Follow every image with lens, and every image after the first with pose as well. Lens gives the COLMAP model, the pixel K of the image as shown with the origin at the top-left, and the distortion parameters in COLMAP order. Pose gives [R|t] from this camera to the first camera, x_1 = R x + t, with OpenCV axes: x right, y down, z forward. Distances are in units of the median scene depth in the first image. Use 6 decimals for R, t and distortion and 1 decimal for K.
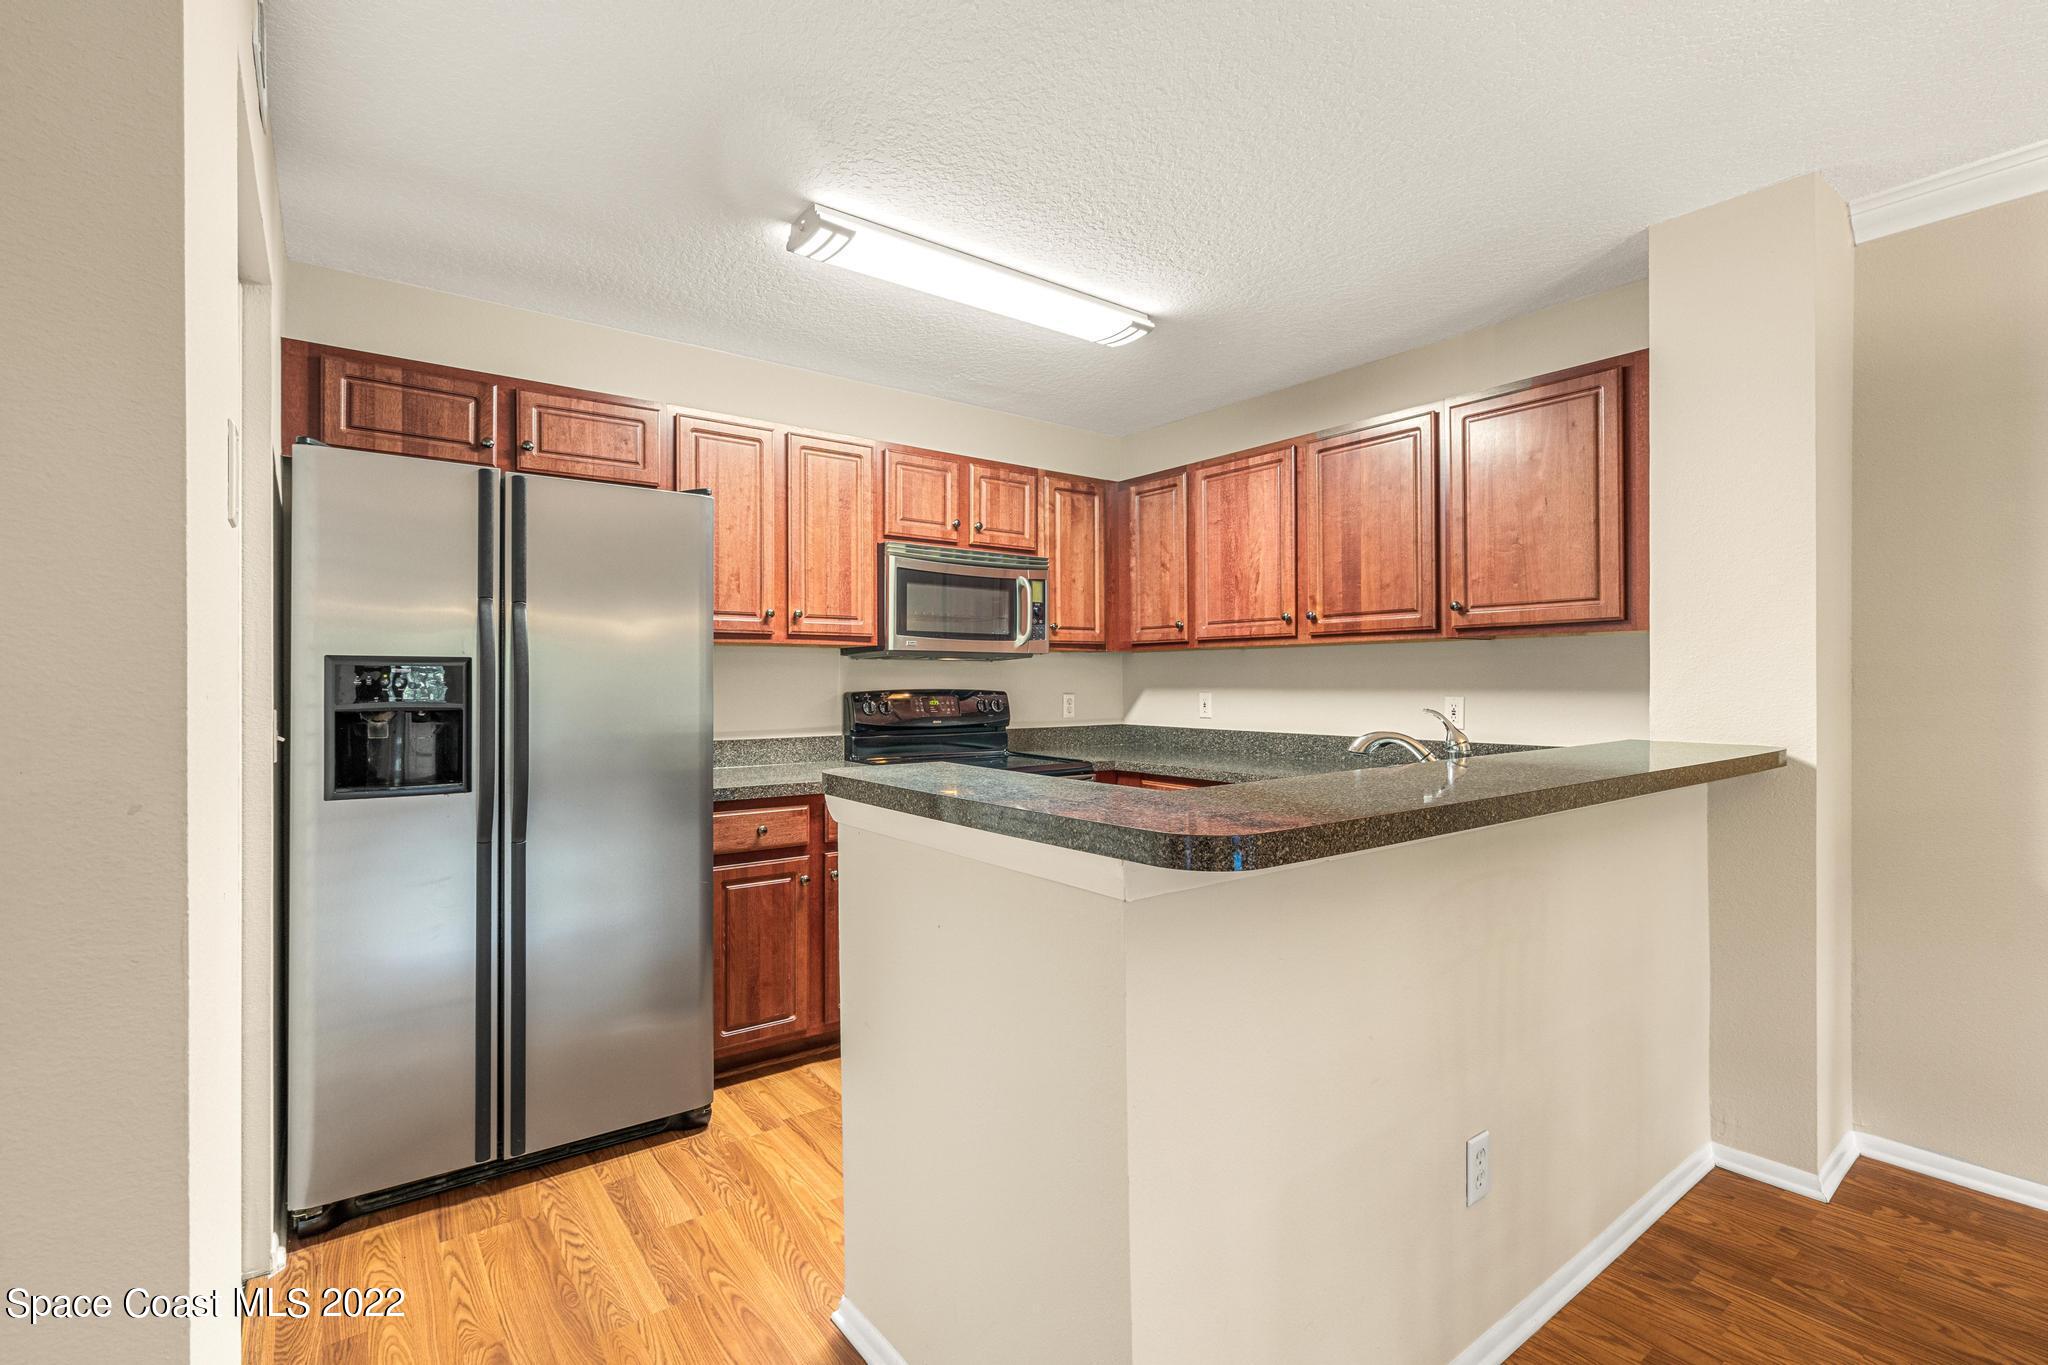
lens RADIAL K [[928.7, 0, 989.3], [0, 928.7, 682.3], [0, 0, 1]] dist [-0.013933, 0.001238]
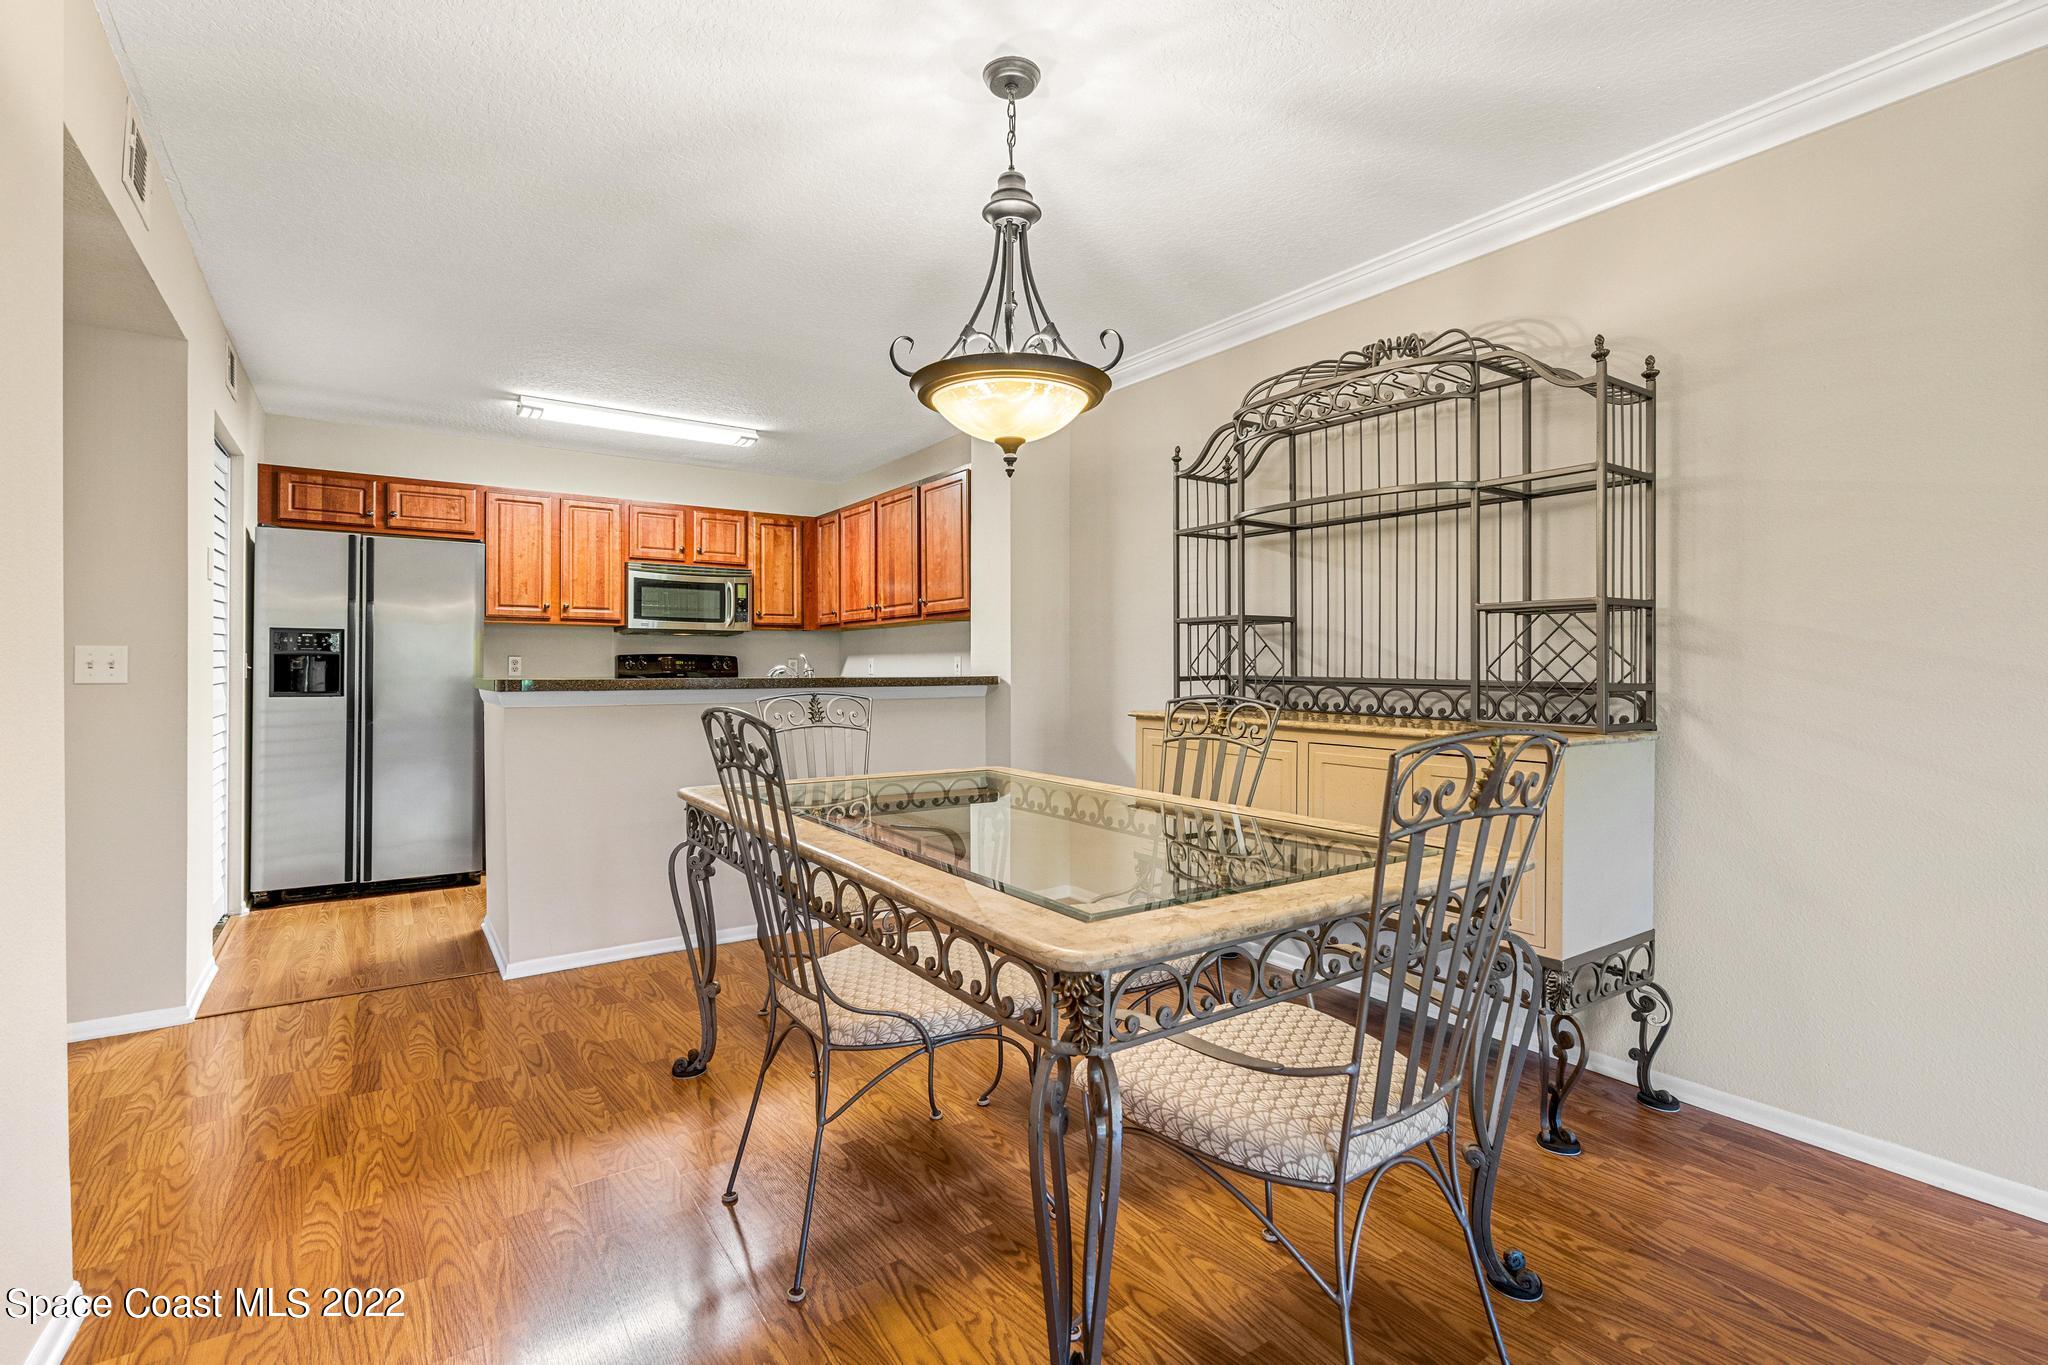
lens RADIAL K [[928.7, 0, 978.9], [0, 928.7, 666.5], [0, 0, 1]] dist [-0.013933, 0.001238]
pose [[0.999100, 0.001316, -0.042393, 0.596412], [-0.001505, 0.999989, -0.004441, 0.040749], [0.042387, 0.004501, 0.999091, -0.624058]]
